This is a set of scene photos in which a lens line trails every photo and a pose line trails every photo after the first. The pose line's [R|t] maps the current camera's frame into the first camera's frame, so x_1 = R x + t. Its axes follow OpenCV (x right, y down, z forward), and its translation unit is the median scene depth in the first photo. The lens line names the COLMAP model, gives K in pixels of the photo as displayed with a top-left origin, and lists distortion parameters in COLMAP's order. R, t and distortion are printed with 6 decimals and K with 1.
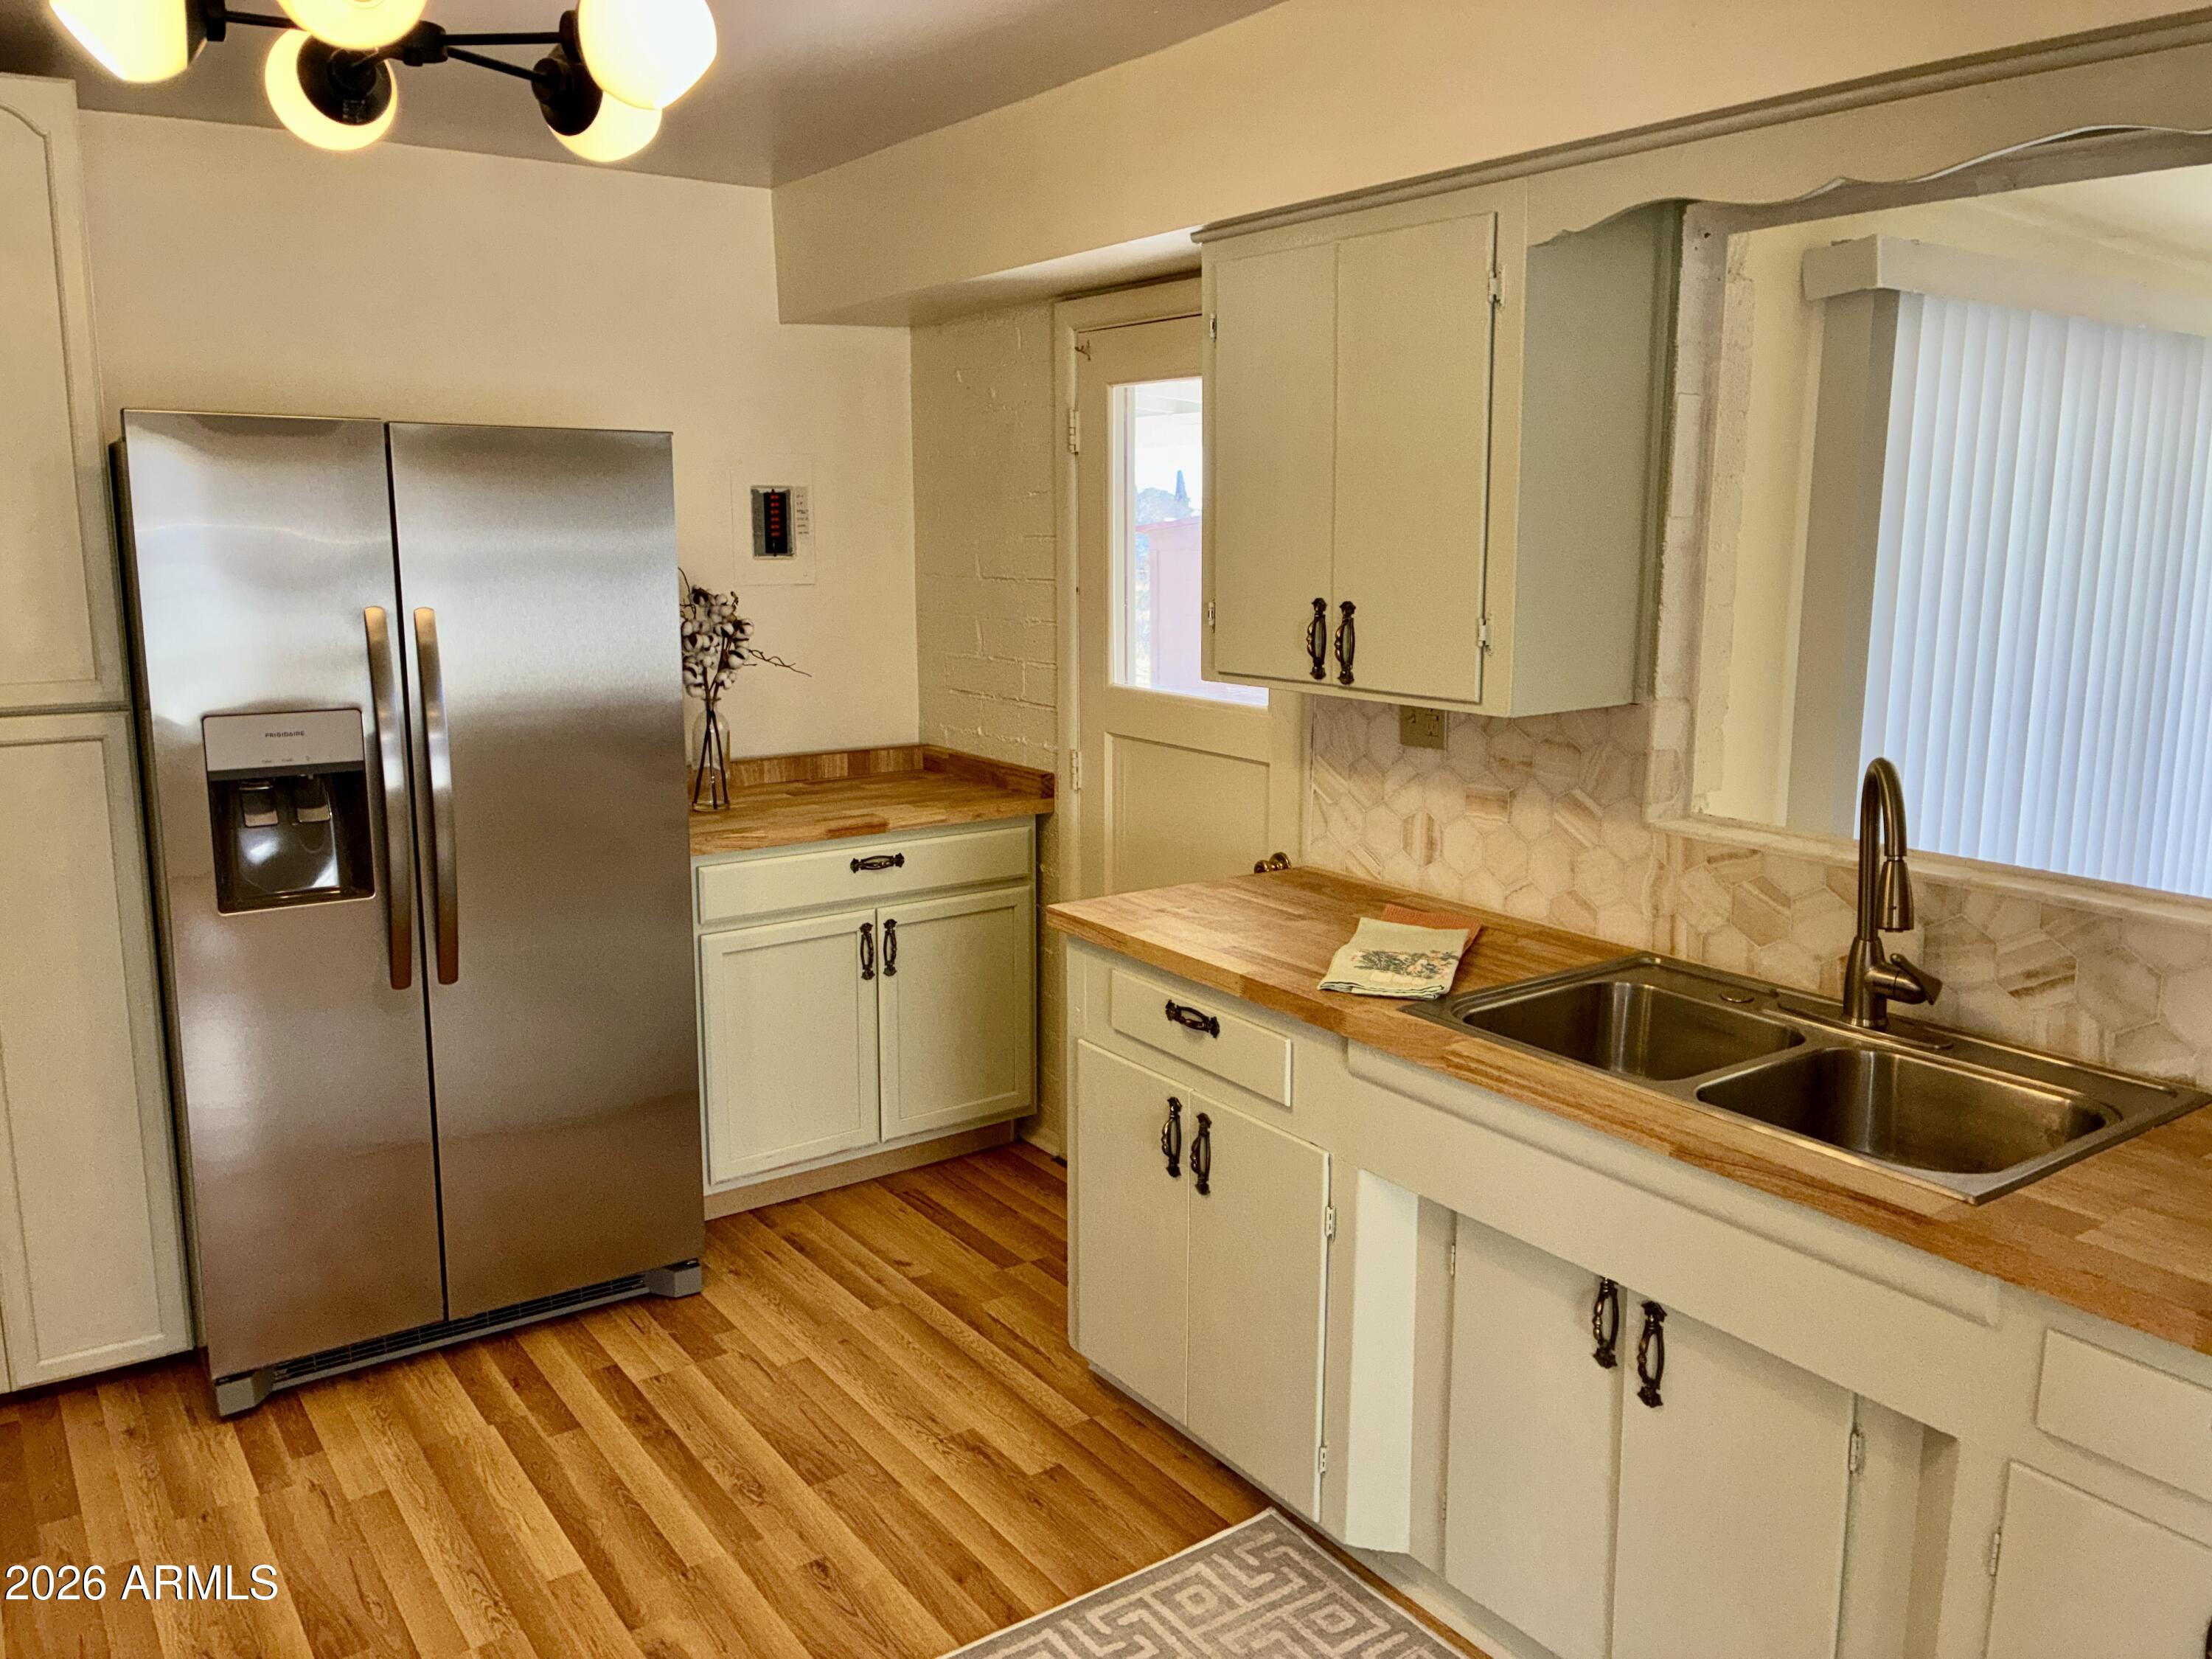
lens RADIAL K [[1685.2, 0, 1104.7], [0, 1685.2, 812.0], [0, 0, 1]] dist [0.088706, -0.110001]
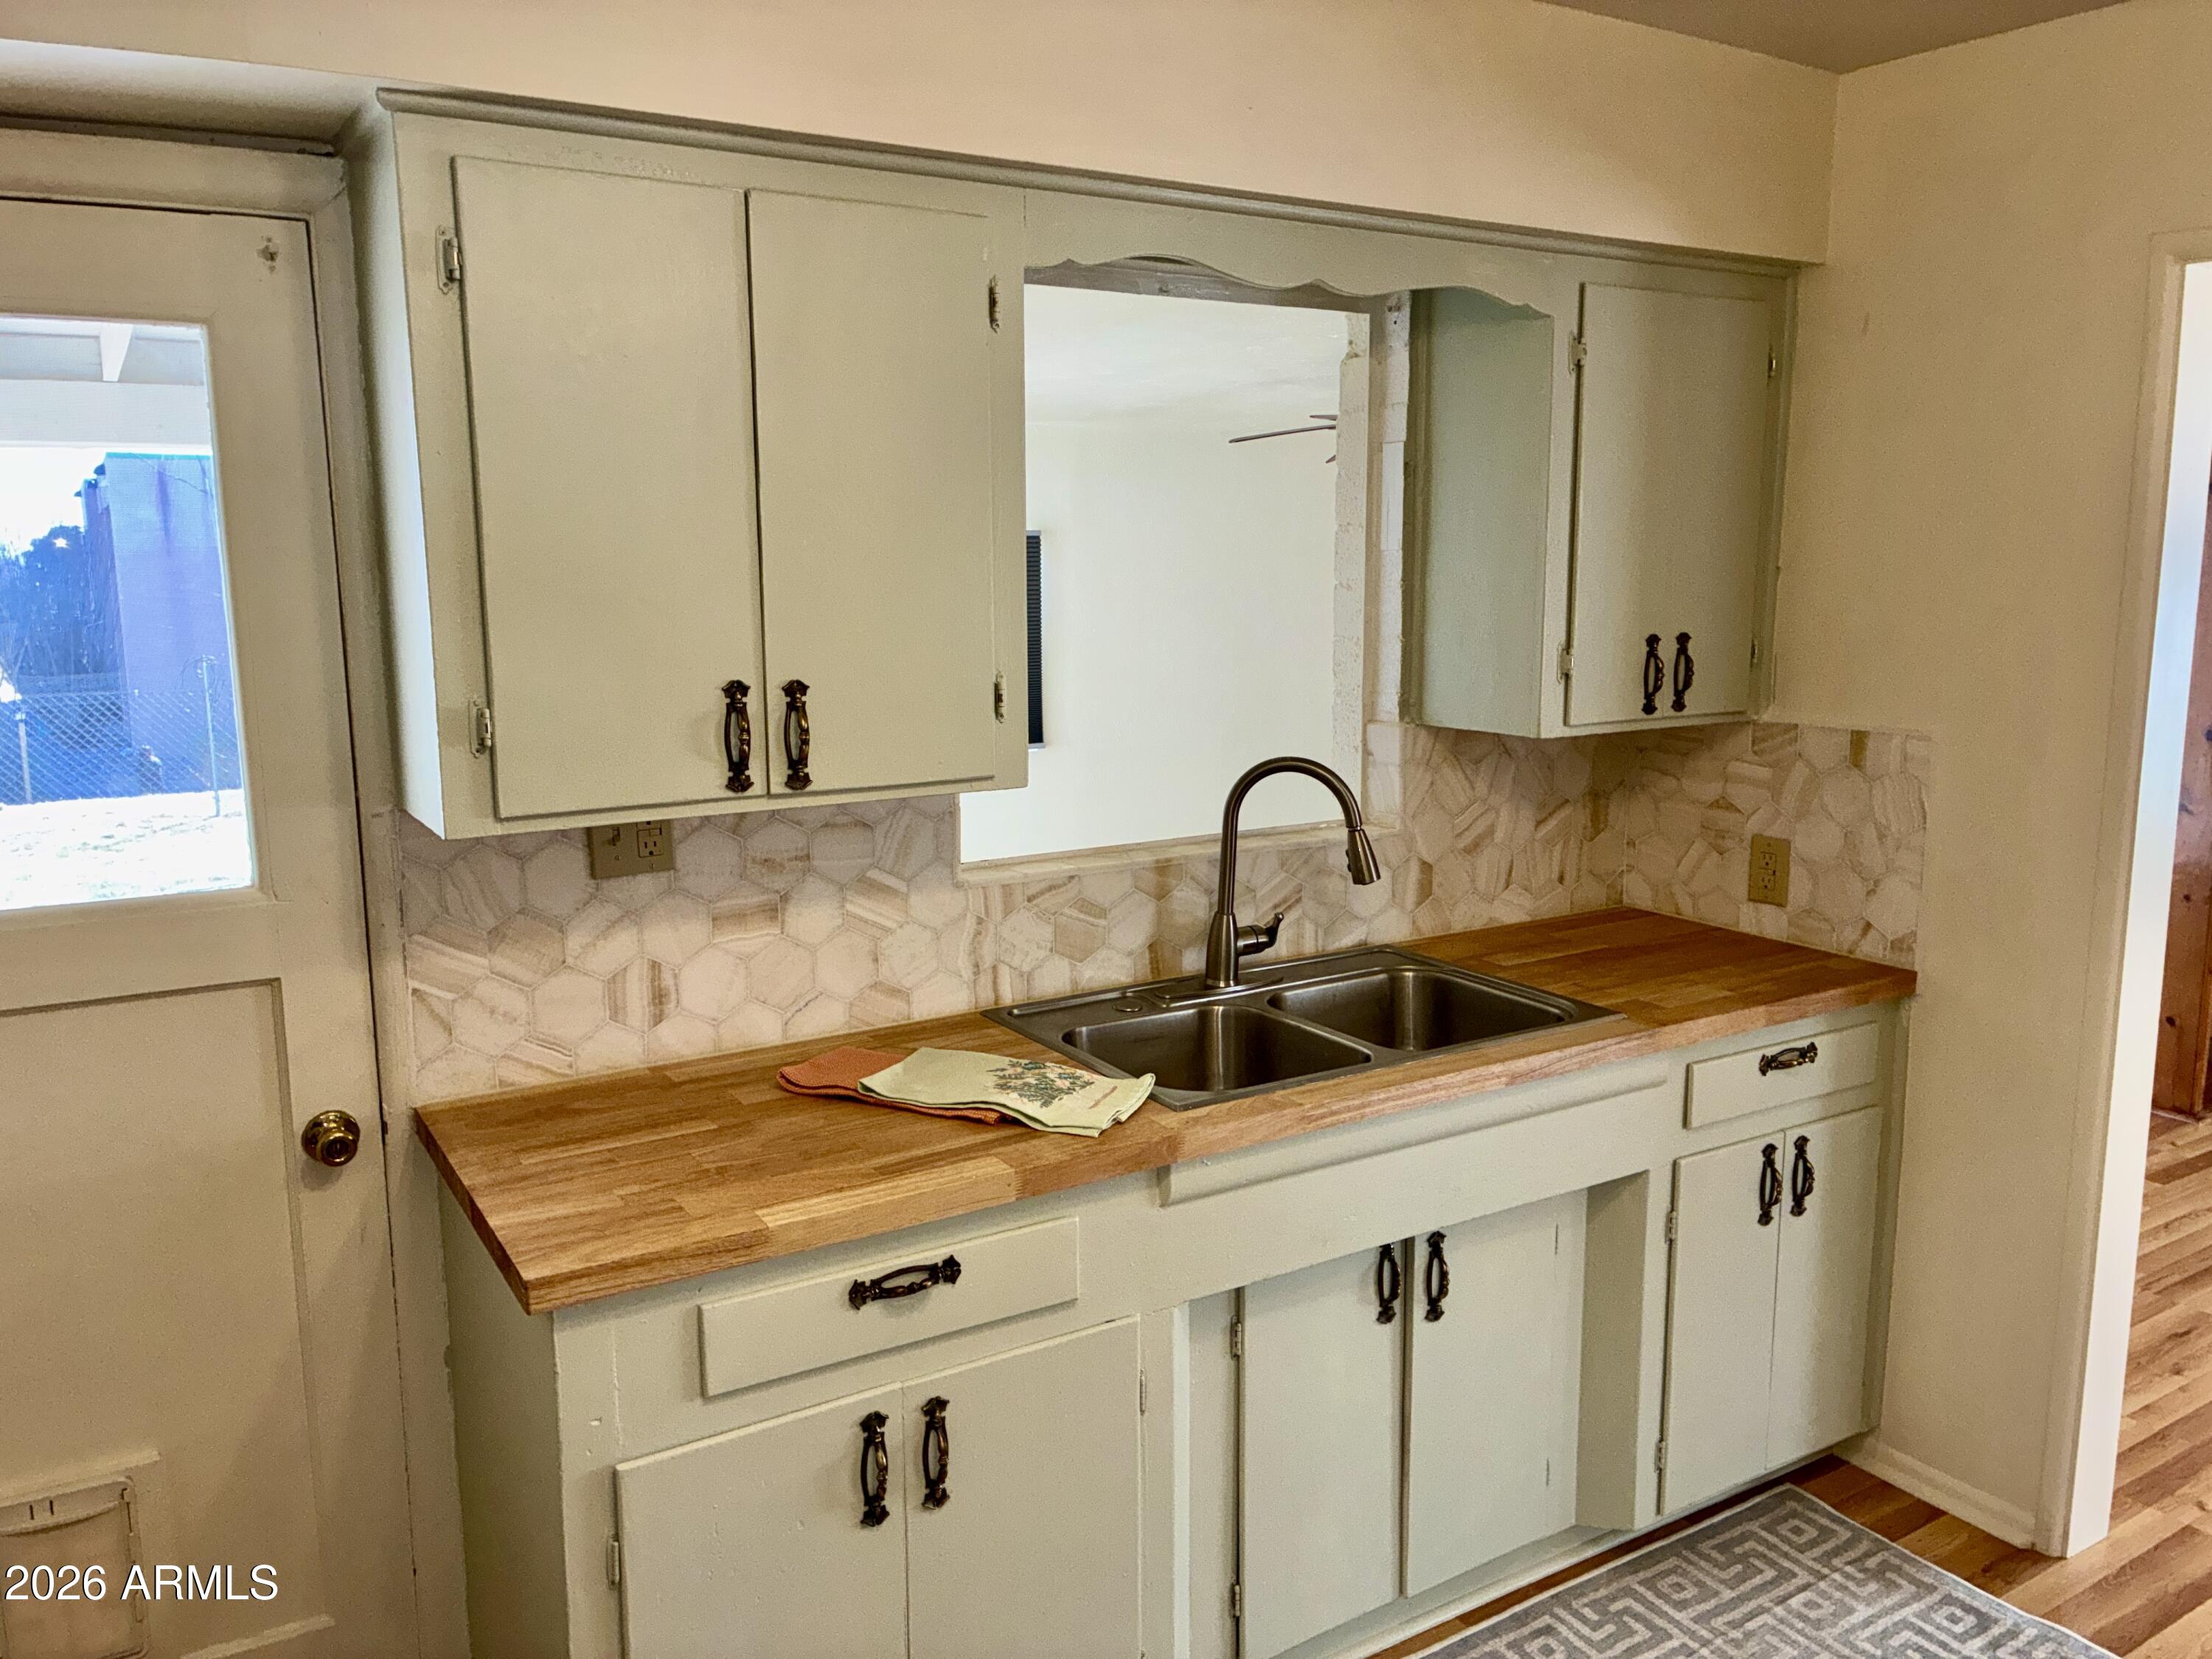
lens RADIAL K [[1663.7, 0, 1100.9], [0, 1663.7, 821.8], [0, 0, 1]] dist [0.058370, -0.053410]
pose [[0.065102, -0.160224, 0.984931, -0.588858], [0.184998, 0.971853, 0.145869, -0.147252], [-0.980580, 0.172714, 0.092911, 0.815480]]
